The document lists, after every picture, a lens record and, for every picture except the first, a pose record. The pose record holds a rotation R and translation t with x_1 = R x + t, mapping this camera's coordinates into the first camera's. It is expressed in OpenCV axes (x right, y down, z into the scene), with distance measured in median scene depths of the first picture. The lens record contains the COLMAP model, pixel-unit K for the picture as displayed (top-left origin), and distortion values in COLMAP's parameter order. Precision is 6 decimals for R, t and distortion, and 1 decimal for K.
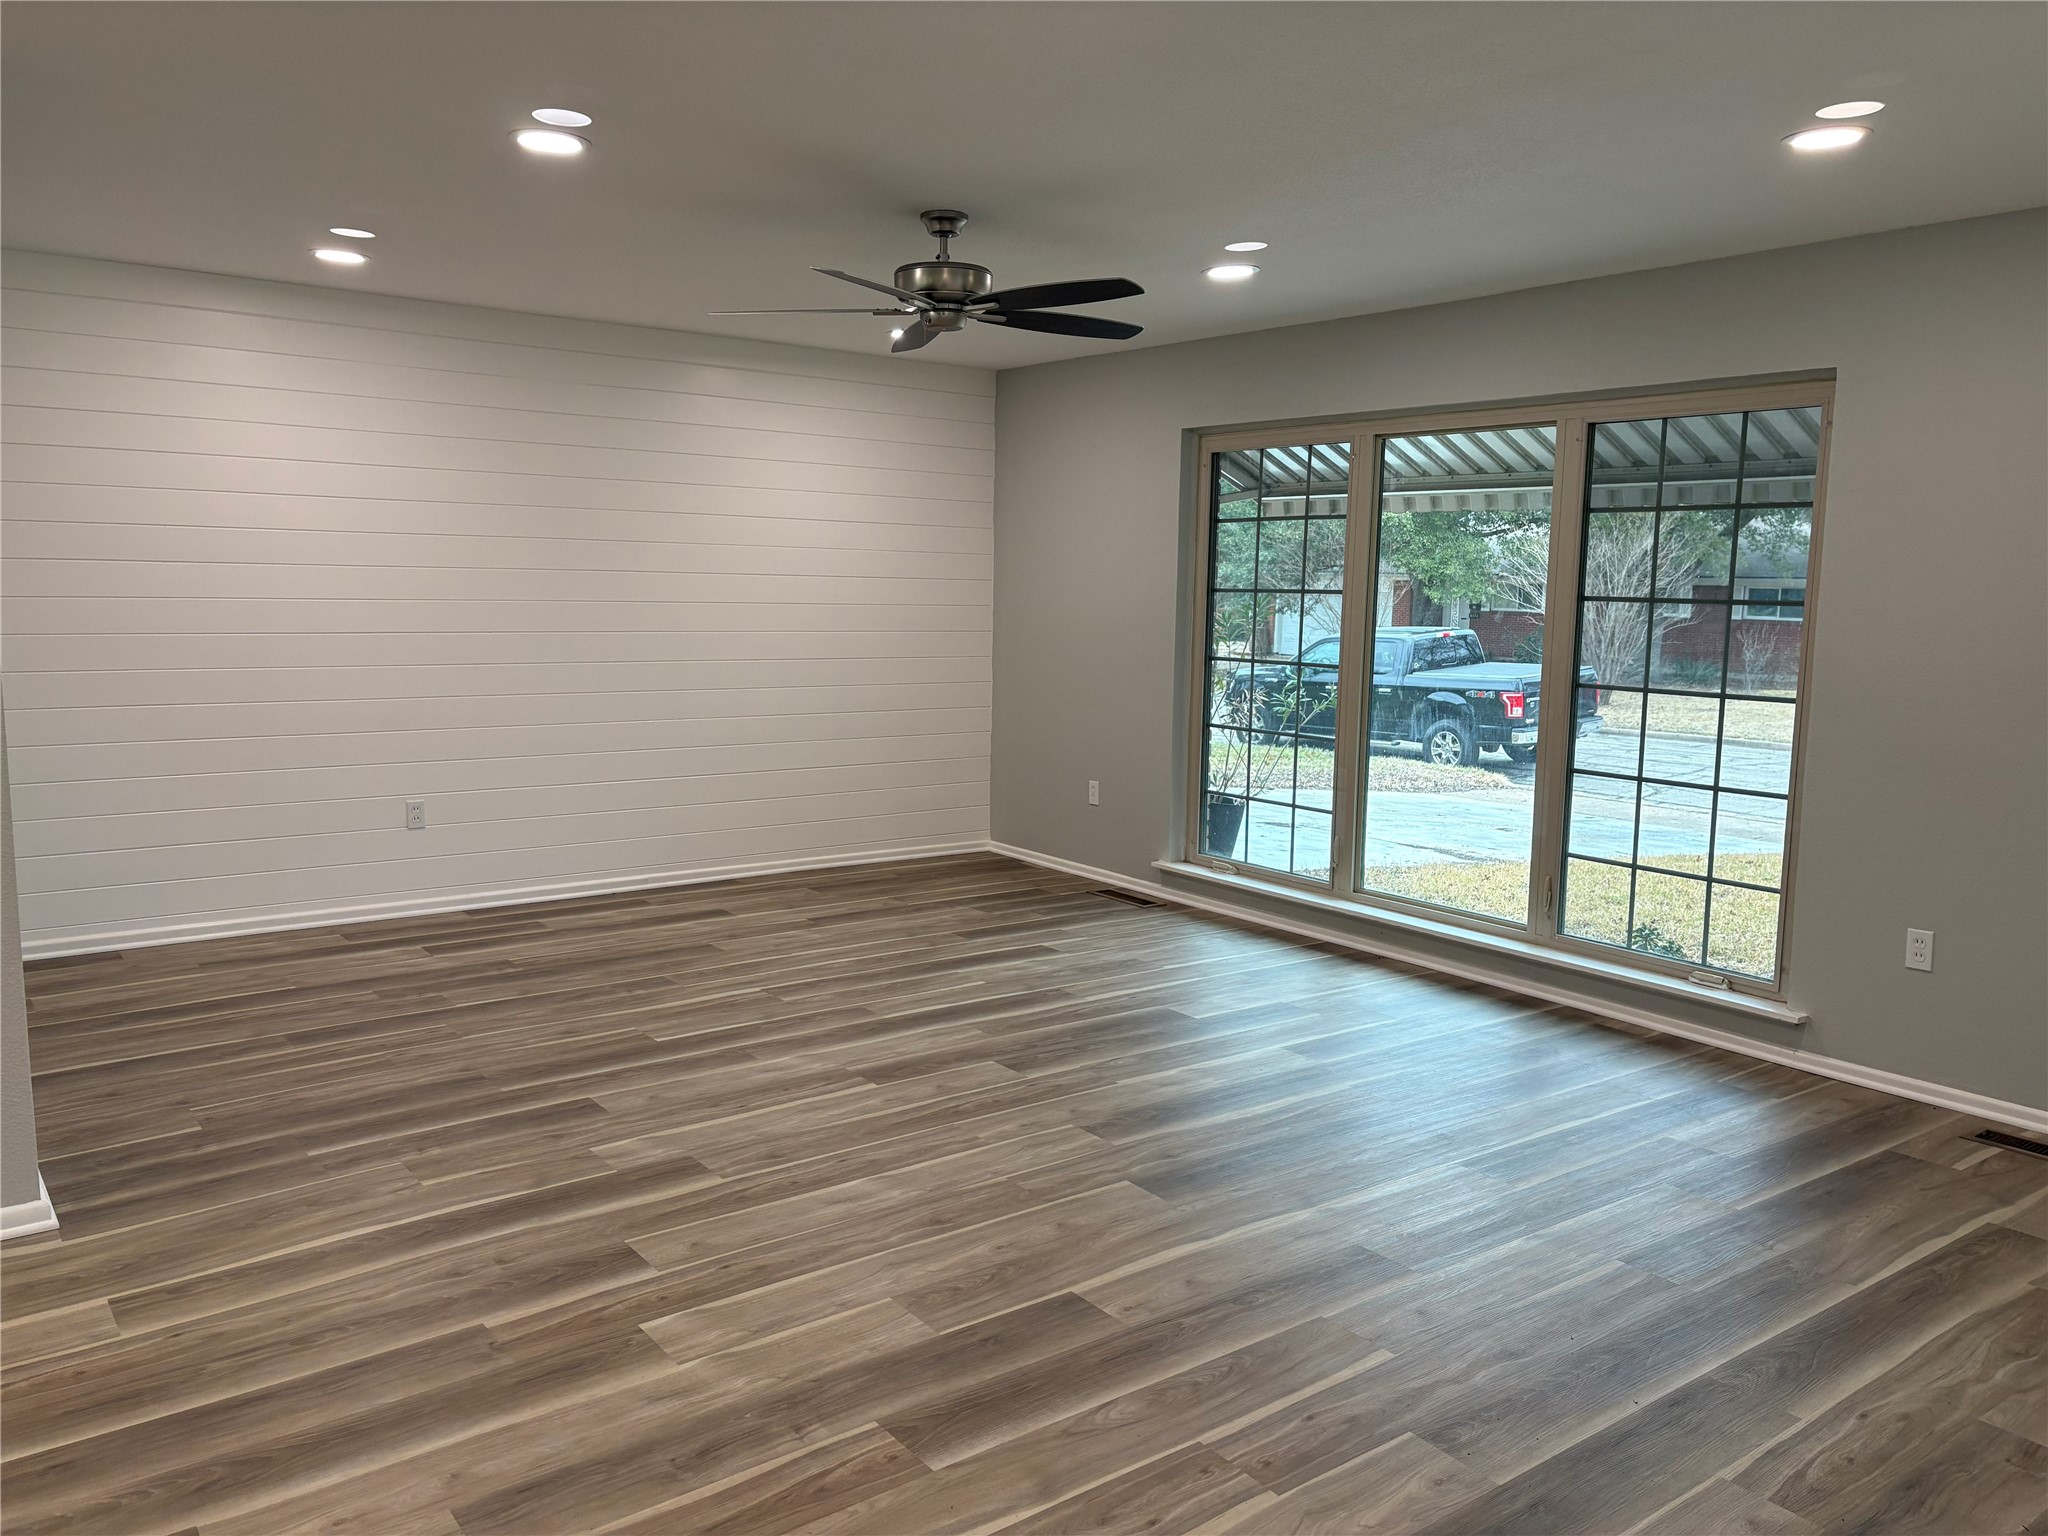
lens RADIAL K [[1551.2, 0, 1001.9], [0, 1551.2, 761.8], [0, 0, 1]] dist [0.052877, -0.047858]
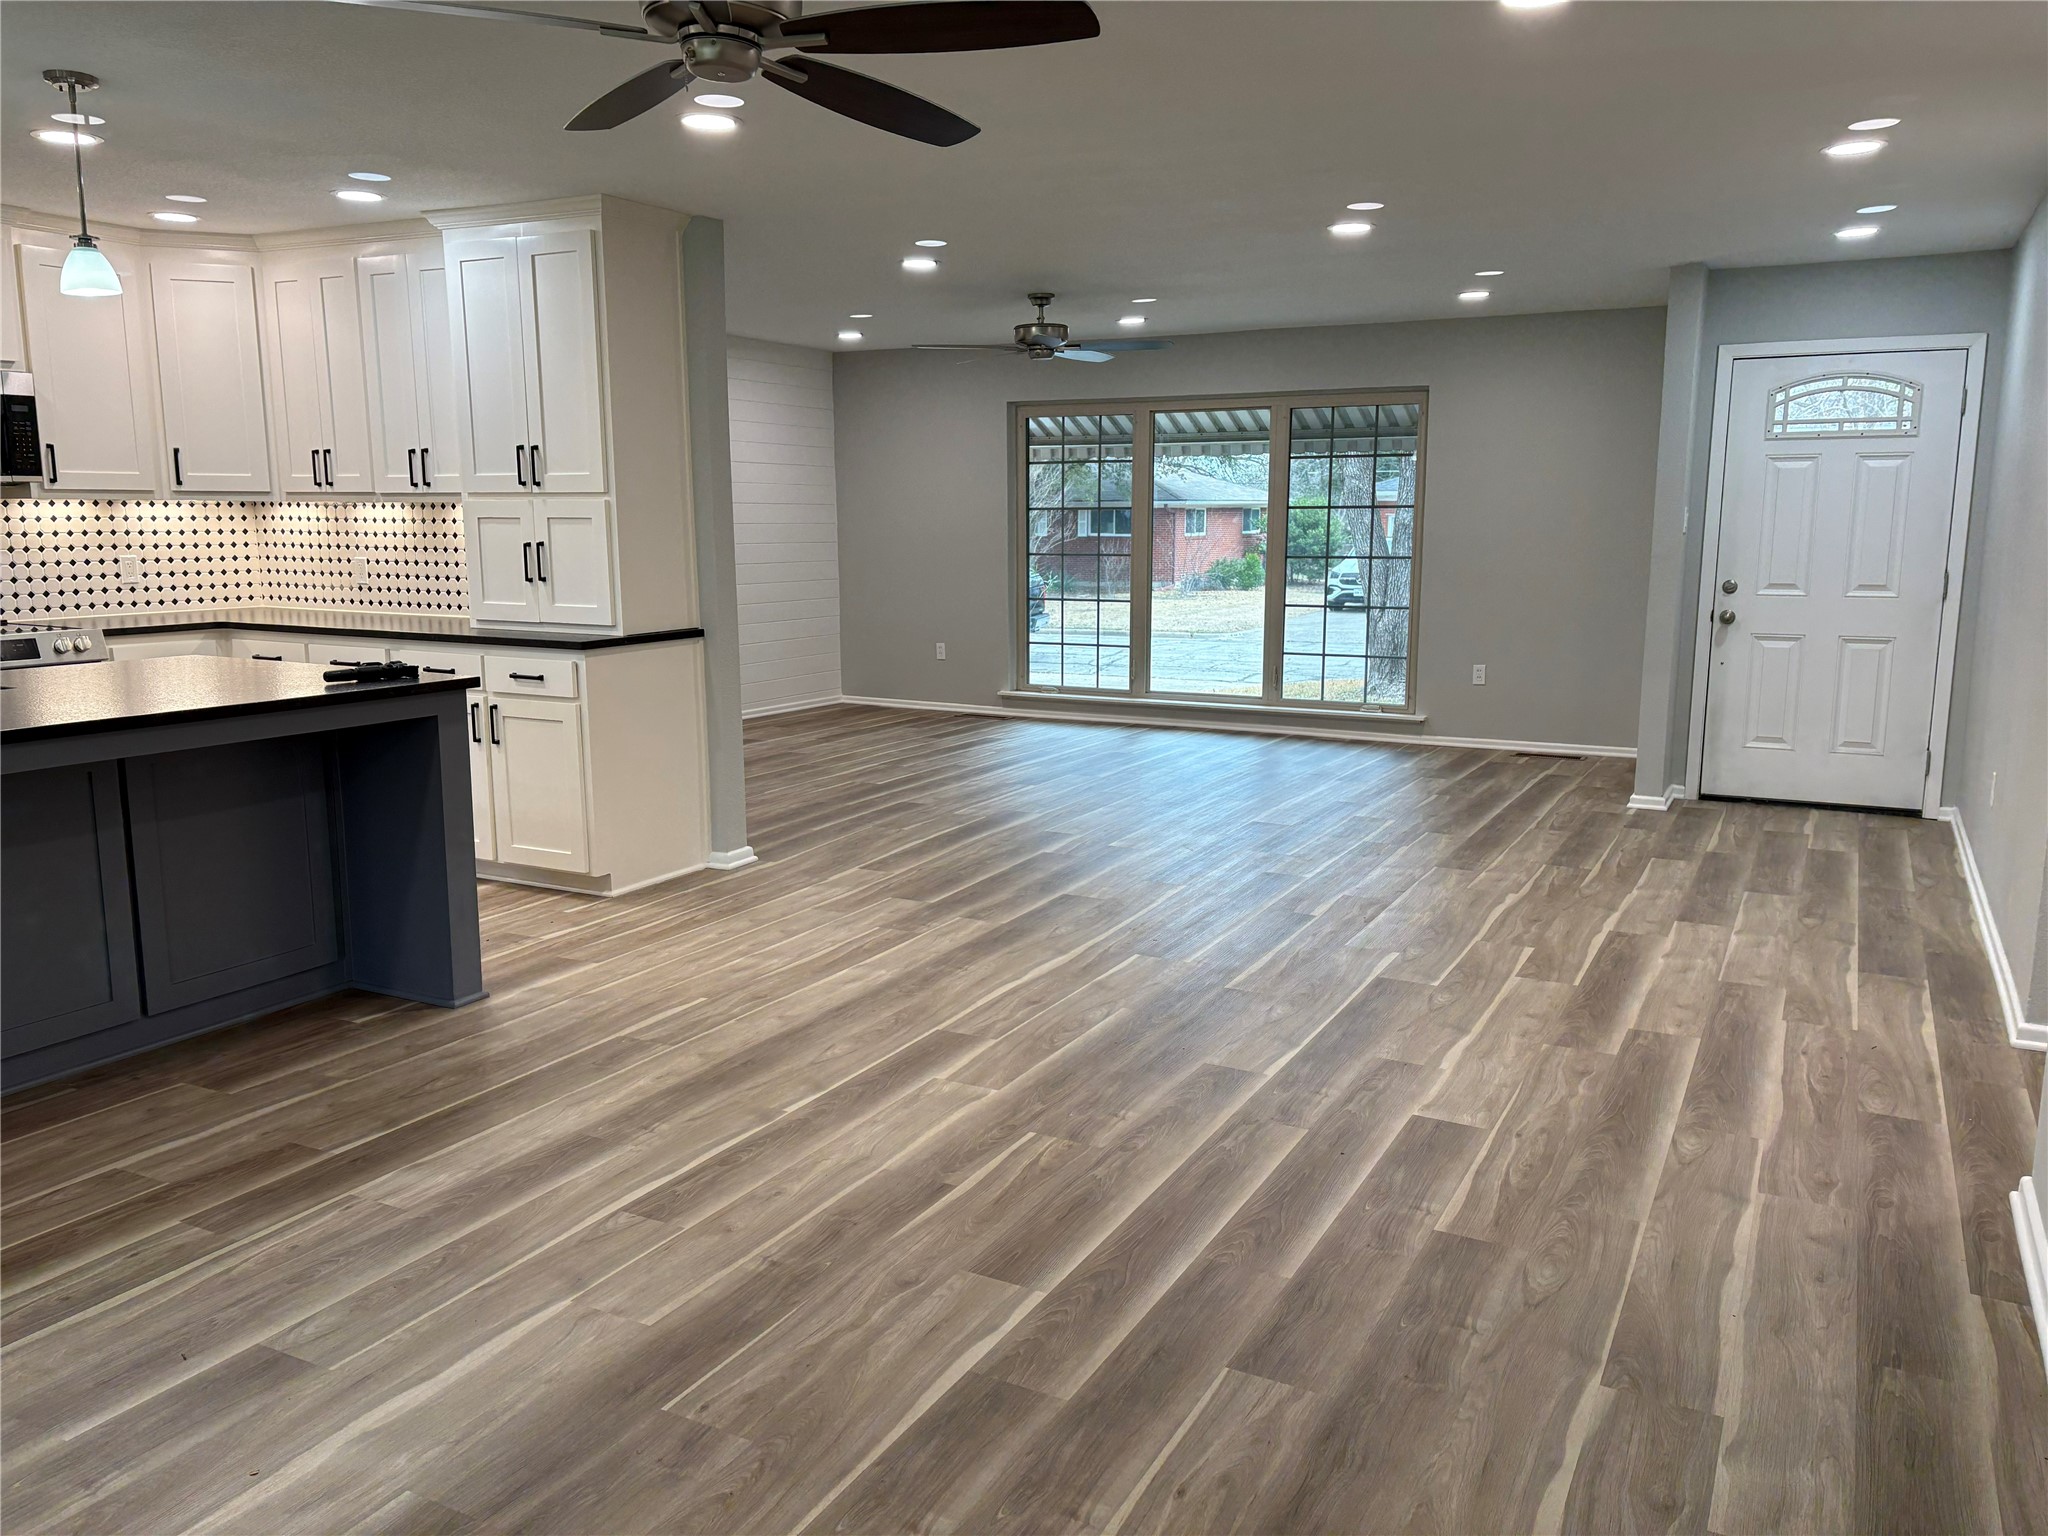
lens RADIAL K [[1551.2, 0, 1021.2], [0, 1551.2, 757.4], [0, 0, 1]] dist [0.052877, -0.047858]
pose [[0.904376, -0.085626, 0.418058, -0.902007], [0.068404, 0.996083, 0.056039, 0.079692], [-0.421218, -0.022083, 0.906690, -0.656640]]
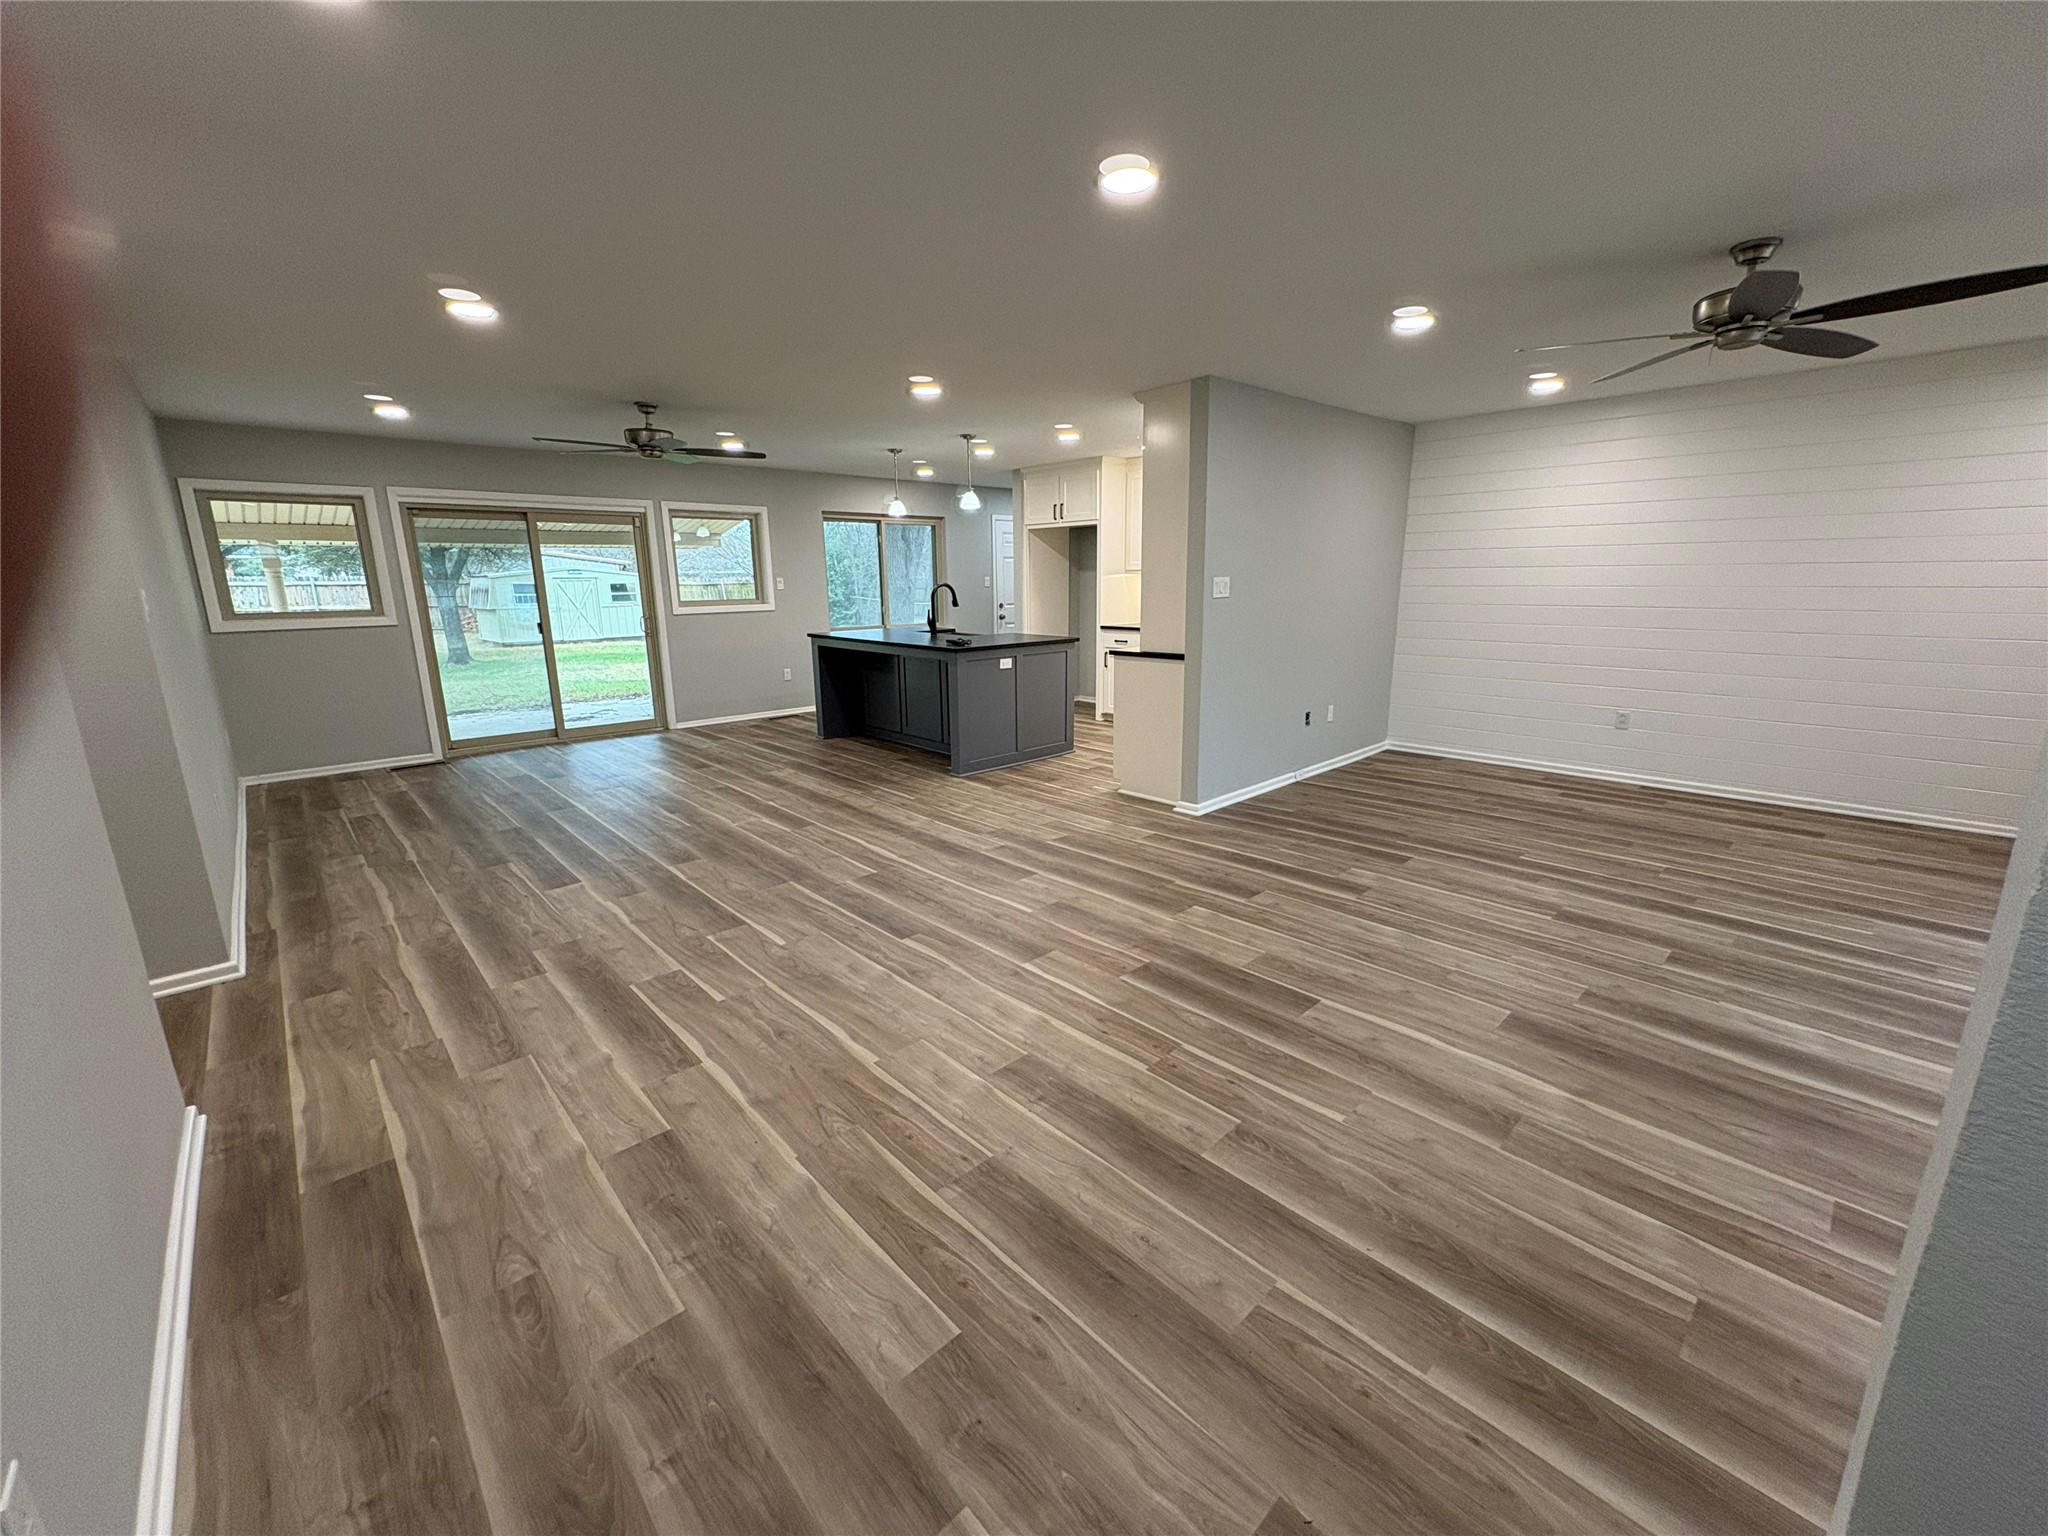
lens RADIAL K [[816.9, 0, 1017.4], [0, 816.9, 755.5], [0, 0, 1]] dist [0.002338, 0.000175]
pose [[0.100968, 0.193232, -0.975944, 0.572842], [-0.109473, 0.977158, 0.182147, -0.023730], [0.988848, 0.088448, 0.119815, 0.400747]]
